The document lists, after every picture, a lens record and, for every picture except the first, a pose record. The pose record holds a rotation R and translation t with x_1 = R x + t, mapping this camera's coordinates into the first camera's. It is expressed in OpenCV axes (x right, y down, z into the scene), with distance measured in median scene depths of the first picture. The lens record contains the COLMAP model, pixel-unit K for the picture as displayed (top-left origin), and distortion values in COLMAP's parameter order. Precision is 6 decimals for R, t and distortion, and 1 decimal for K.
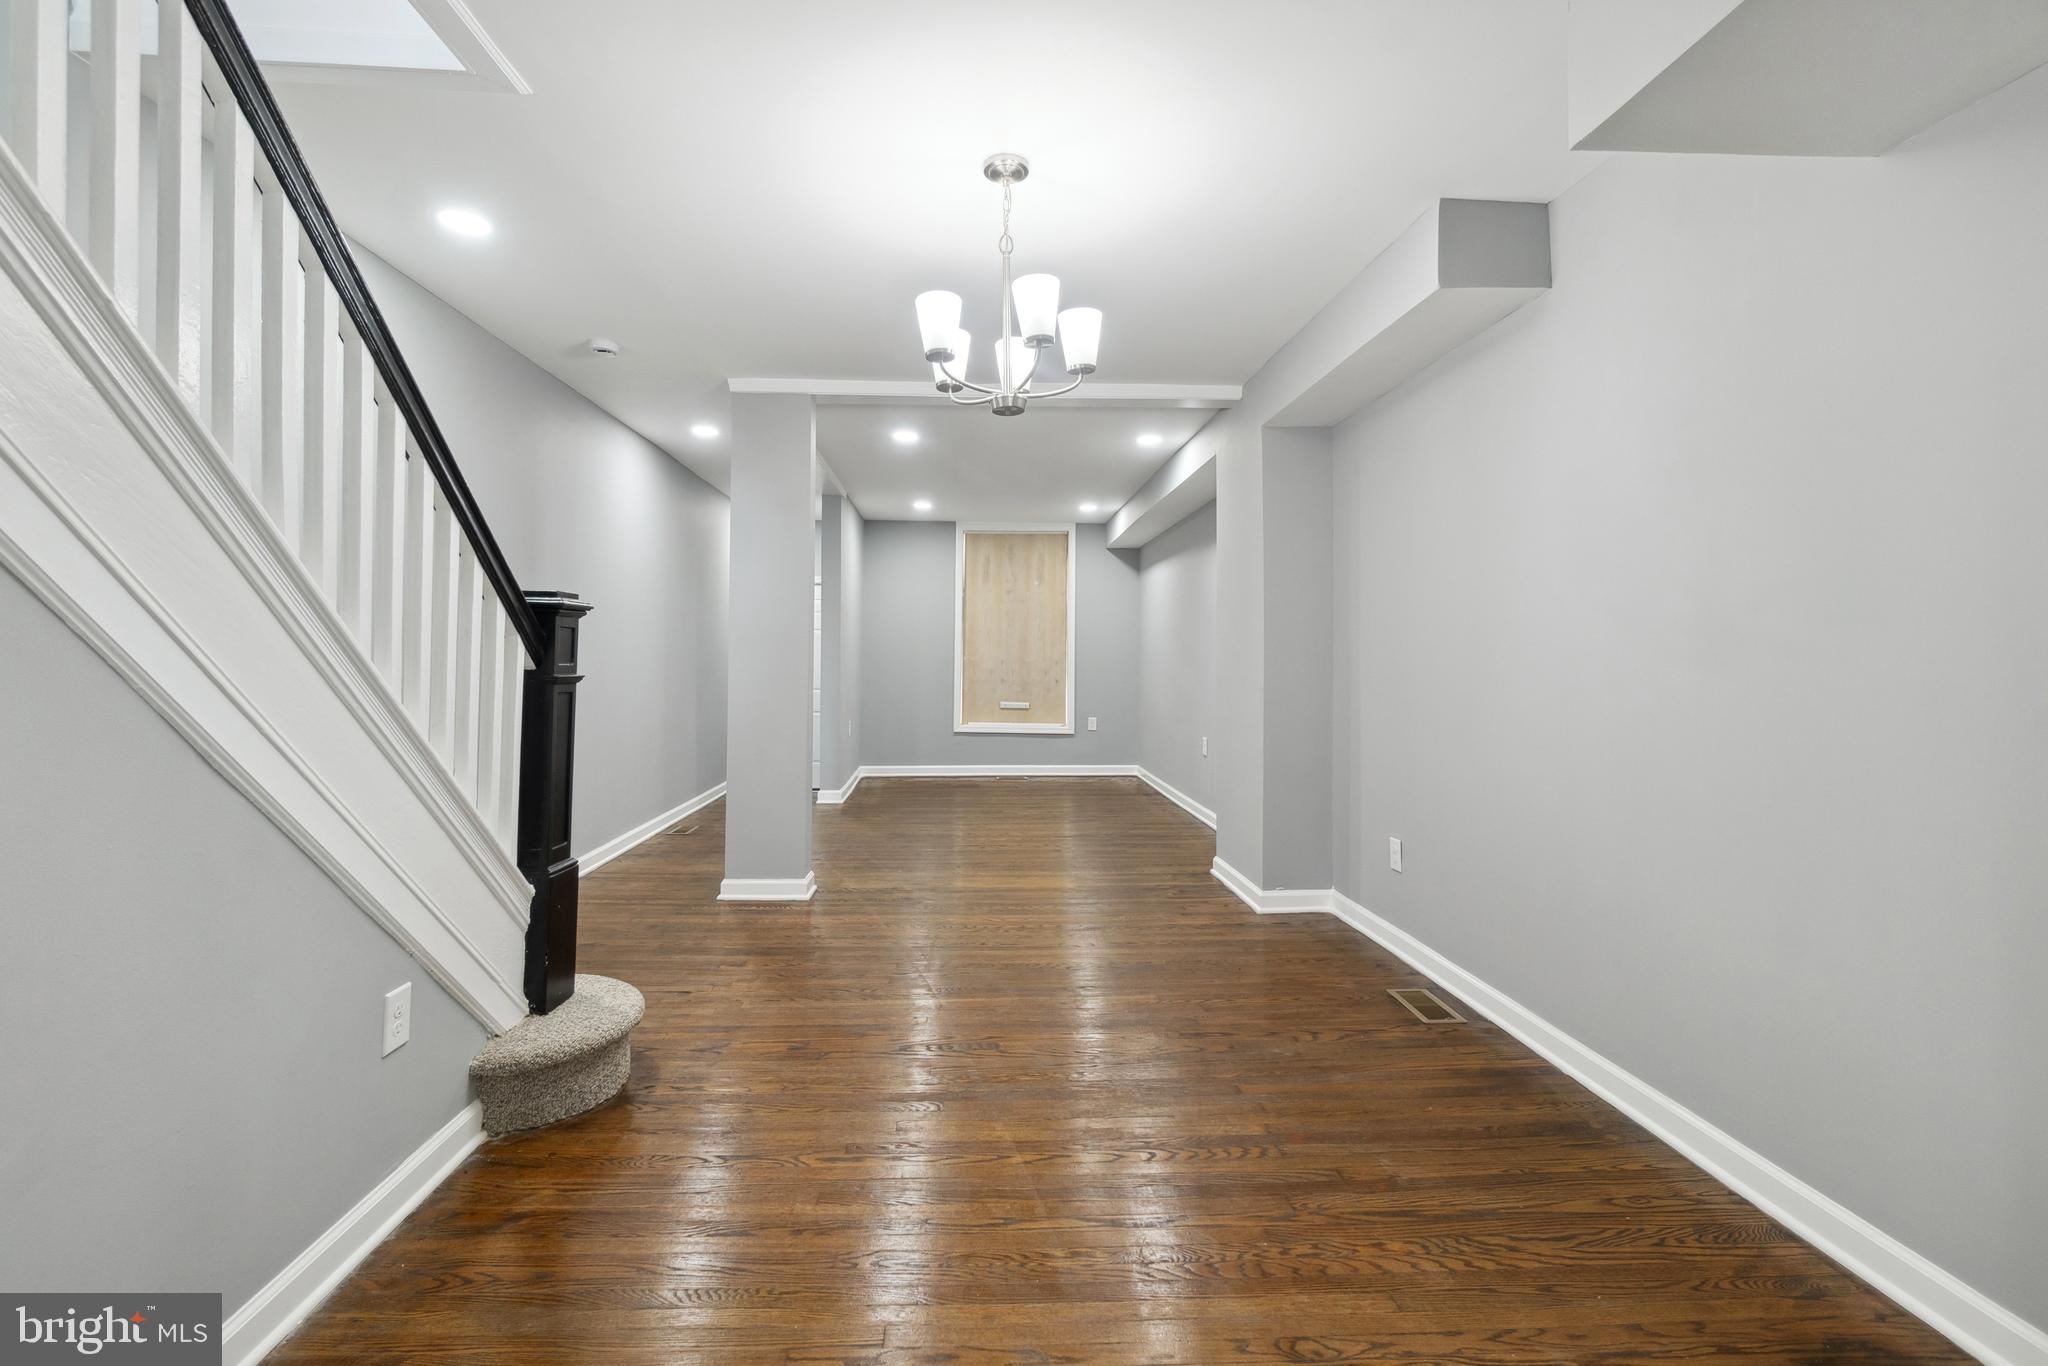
lens RADIAL K [[899.2, 0, 985.4], [0, 899.2, 655.0], [0, 0, 1]] dist [0.001297, -0.000122]
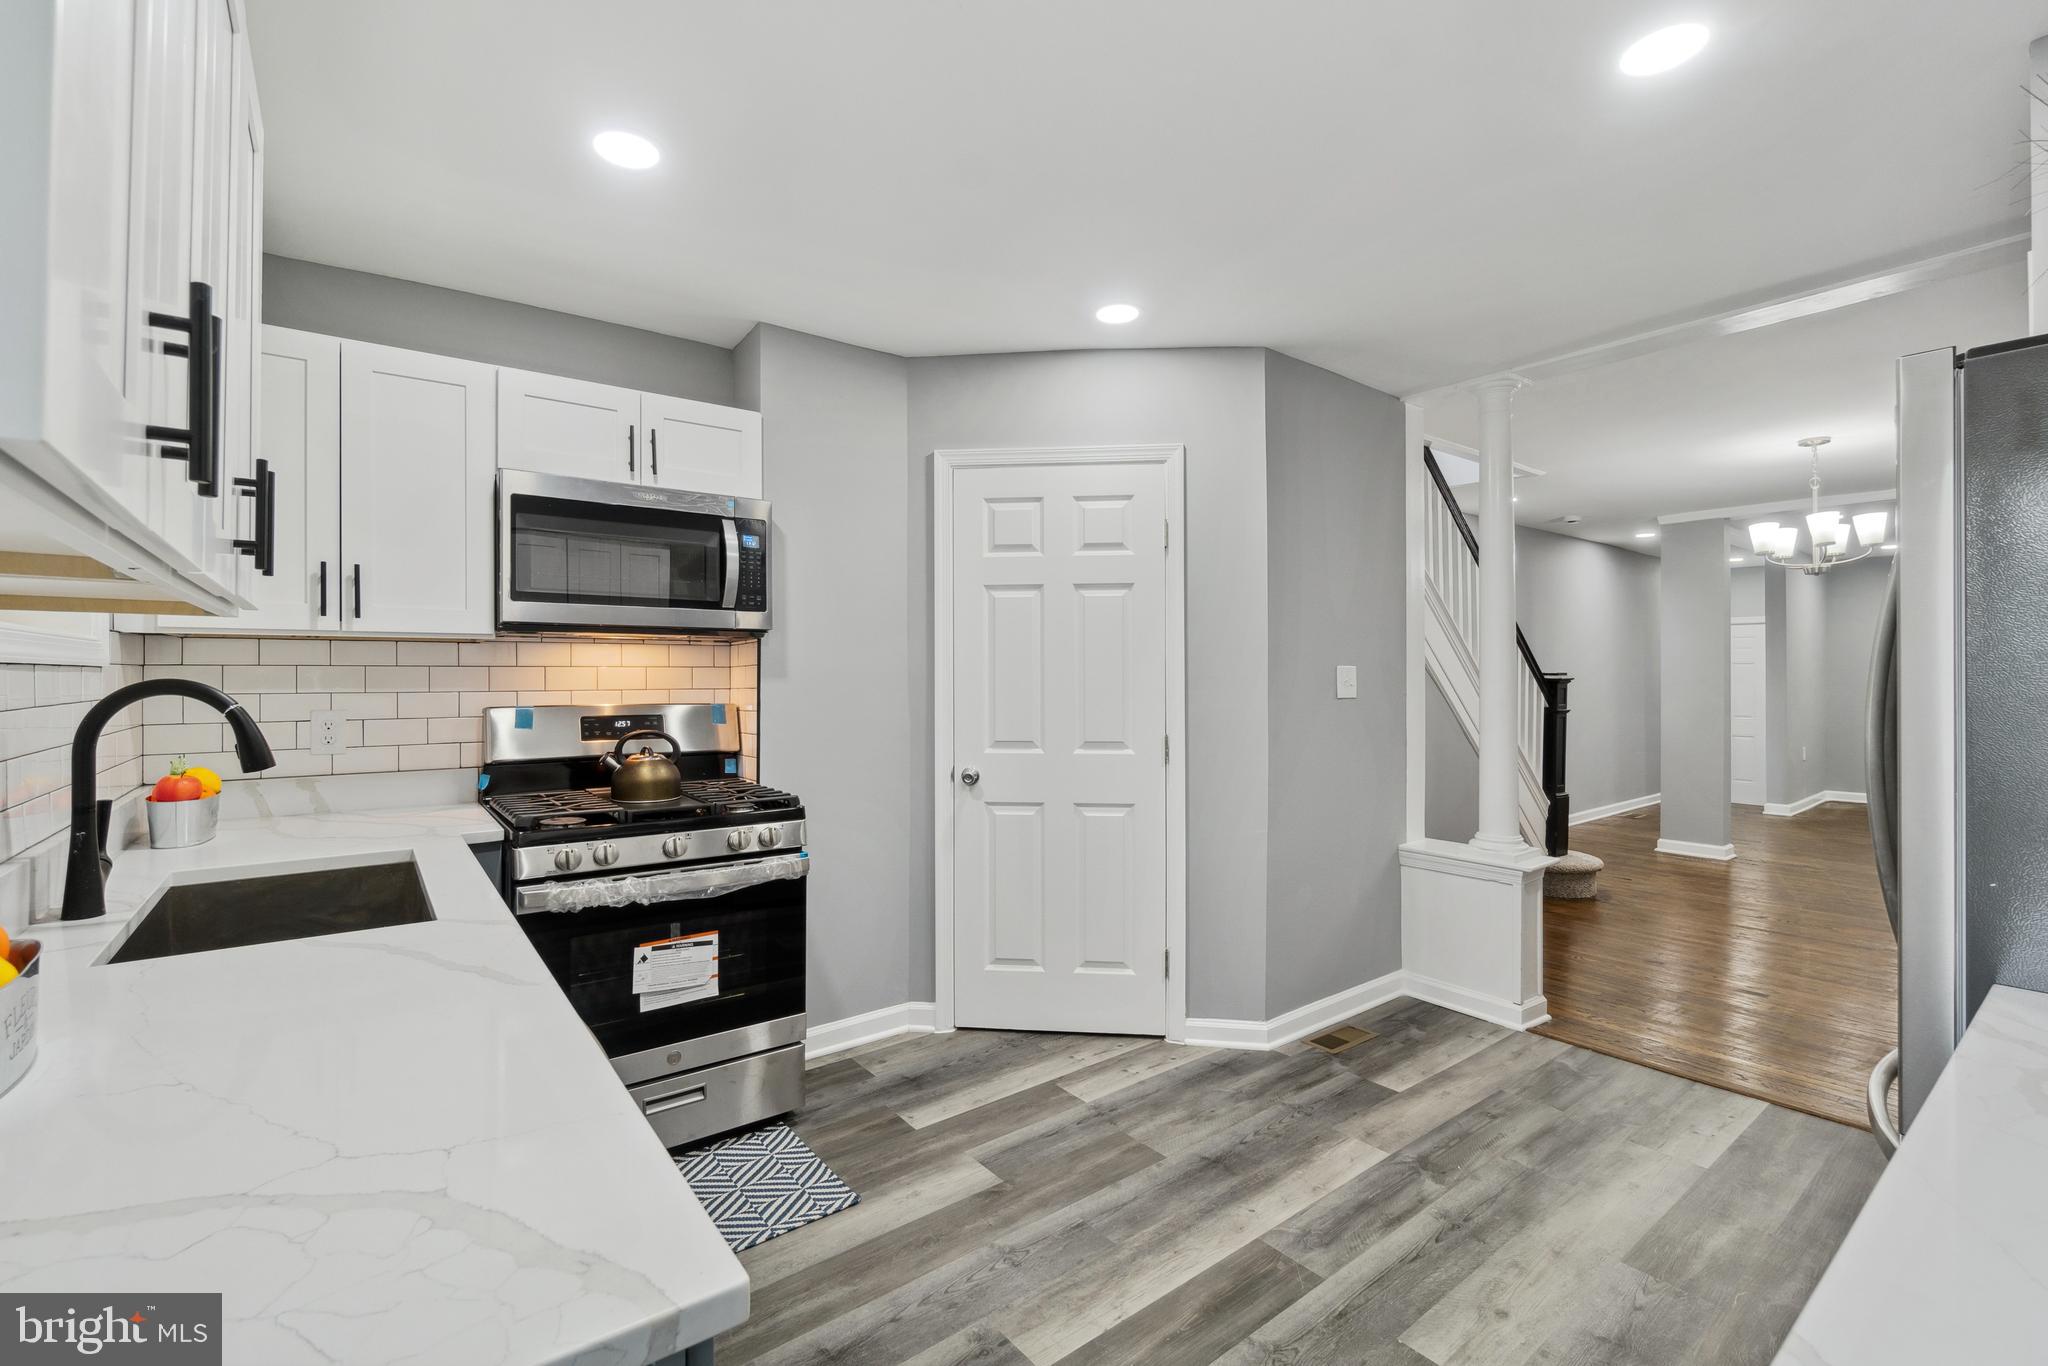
lens RADIAL K [[899.2, 0, 1017.8], [0, 899.2, 665.8], [0, 0, 1]] dist [0.001297, -0.000122]
pose [[0.592302, -0.011789, -0.805630, 0.533672], [0.007038, 0.999931, -0.009457, -0.075067], [0.805686, -0.000068, 0.592343, -1.411832]]
